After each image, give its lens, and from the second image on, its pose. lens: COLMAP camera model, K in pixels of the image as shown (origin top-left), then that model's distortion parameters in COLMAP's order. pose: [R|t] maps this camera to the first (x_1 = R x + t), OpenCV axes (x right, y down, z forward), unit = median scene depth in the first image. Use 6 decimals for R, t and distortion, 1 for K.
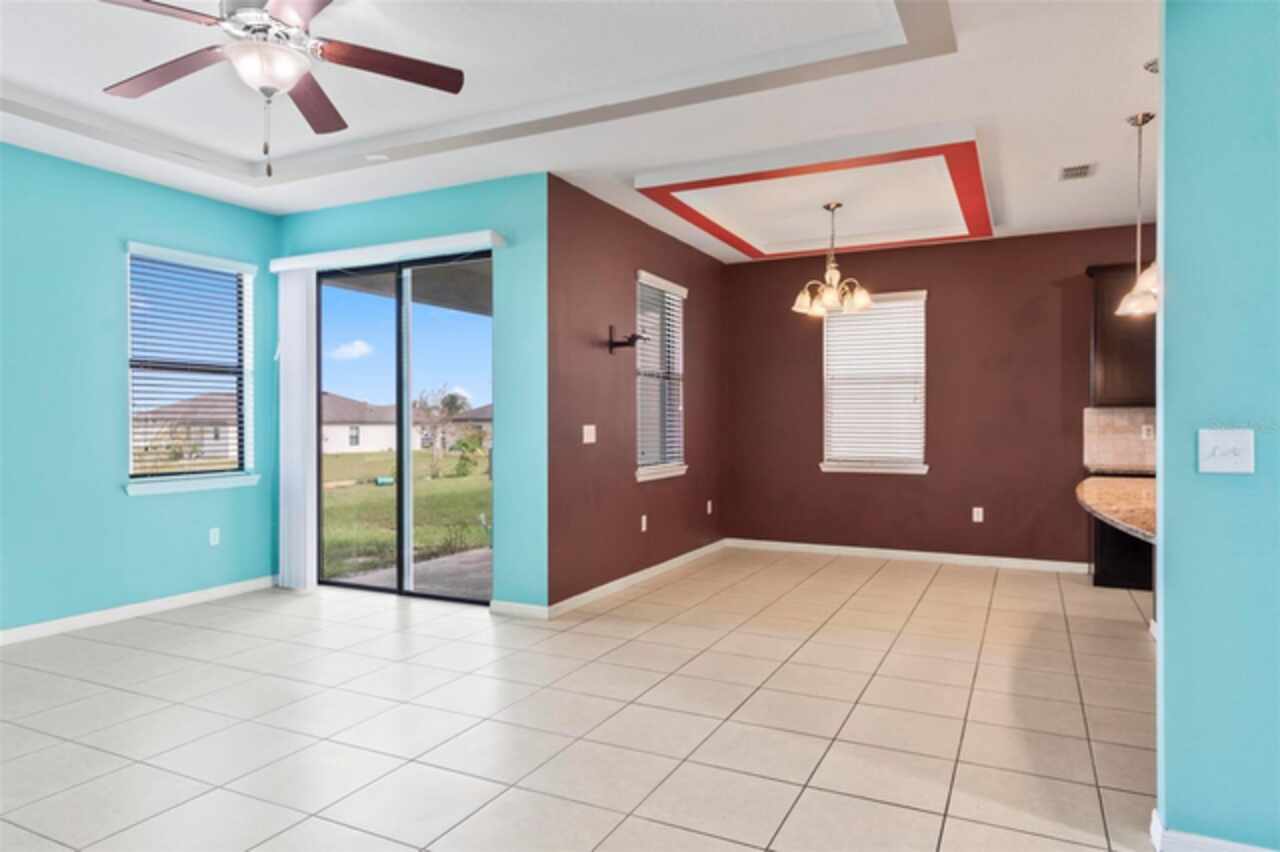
lens RADIAL K [[807.2, 0, 644.3], [0, 807.2, 423.9], [0, 0, 1]] dist [0.047169, -0.000603]
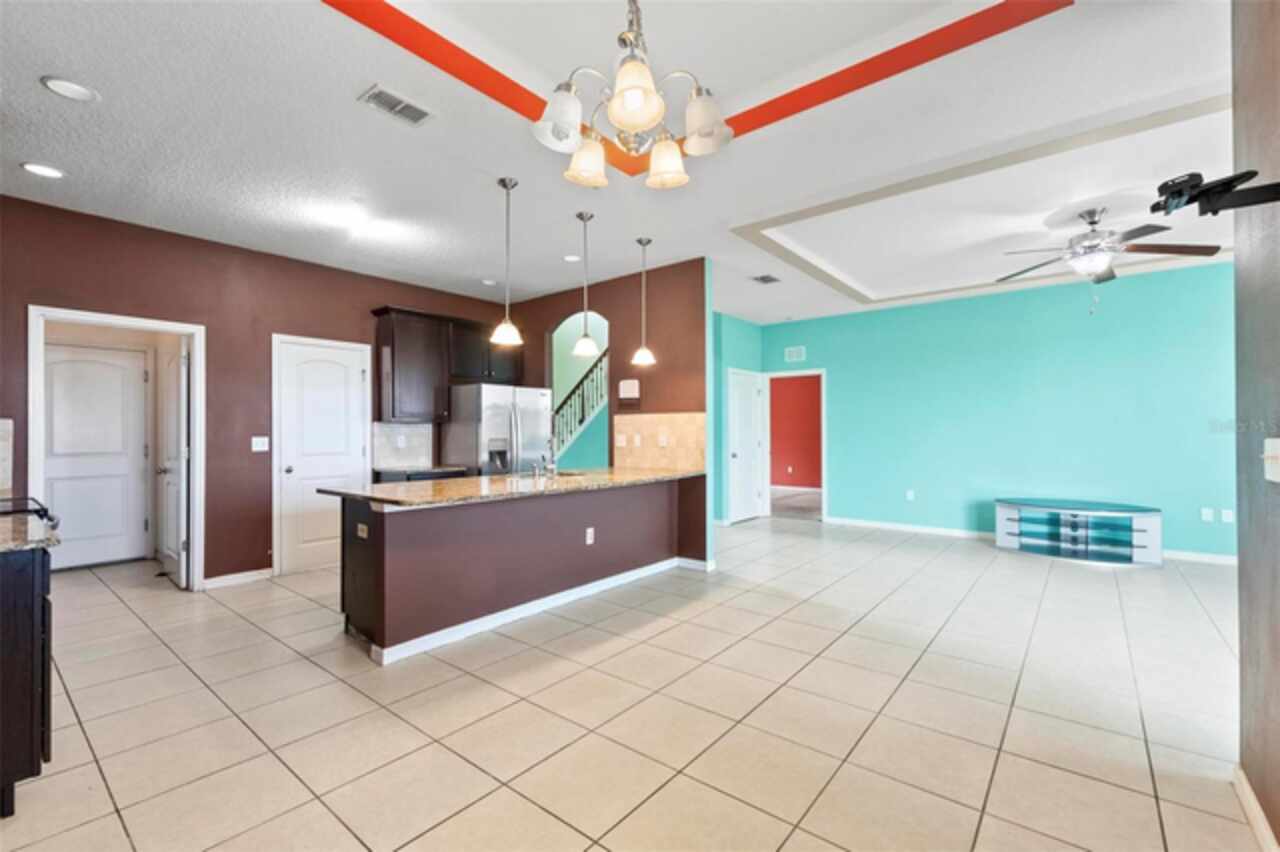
lens RADIAL K [[549.5, 0, 641.0], [0, 549.5, 427.8], [0, 0, 1]] dist [0.016536, -0.000126]
pose [[-0.974407, 0.004256, 0.224752, 0.142396], [0.003140, 0.999981, -0.005322, -0.002986], [-0.224770, -0.004480, -0.974402, 1.070987]]
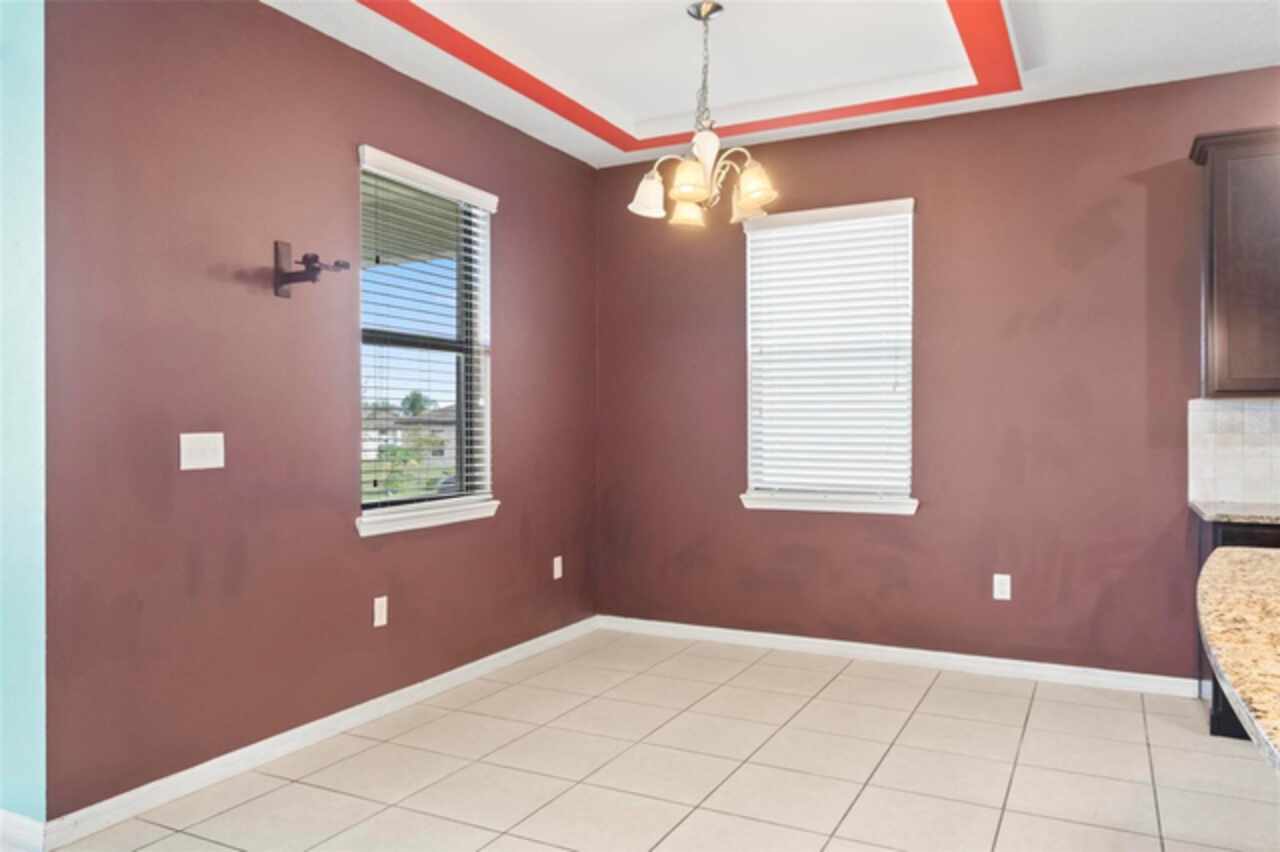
lens RADIAL K [[908.3, 0, 630.5], [0, 908.3, 422.5], [0, 0, 1]] dist [0.001027, 0.001026]
pose [[0.999334, -0.002464, -0.036403, 0.172858], [0.002299, 0.999987, -0.004570, -0.001612], [0.036414, 0.004484, 0.999327, 0.353288]]
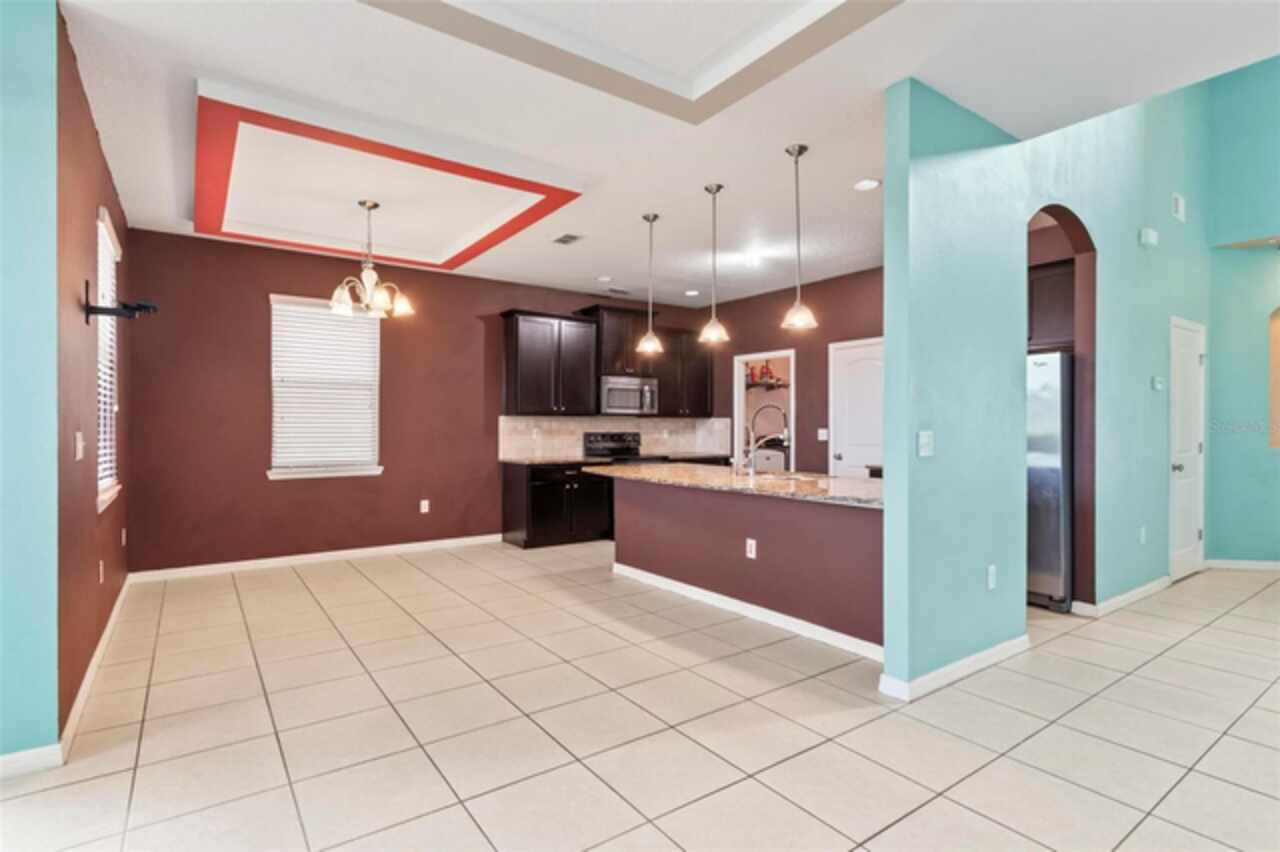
lens RADIAL K [[628.4, 0, 642.1], [0, 628.4, 427.2], [0, 0, 1]] dist [0.001779, 0.001128]
pose [[0.474662, -0.002477, 0.880165, -0.232353], [0.003030, 0.999995, 0.001181, -0.001487], [-0.880163, 0.002106, 0.474667, 0.300495]]
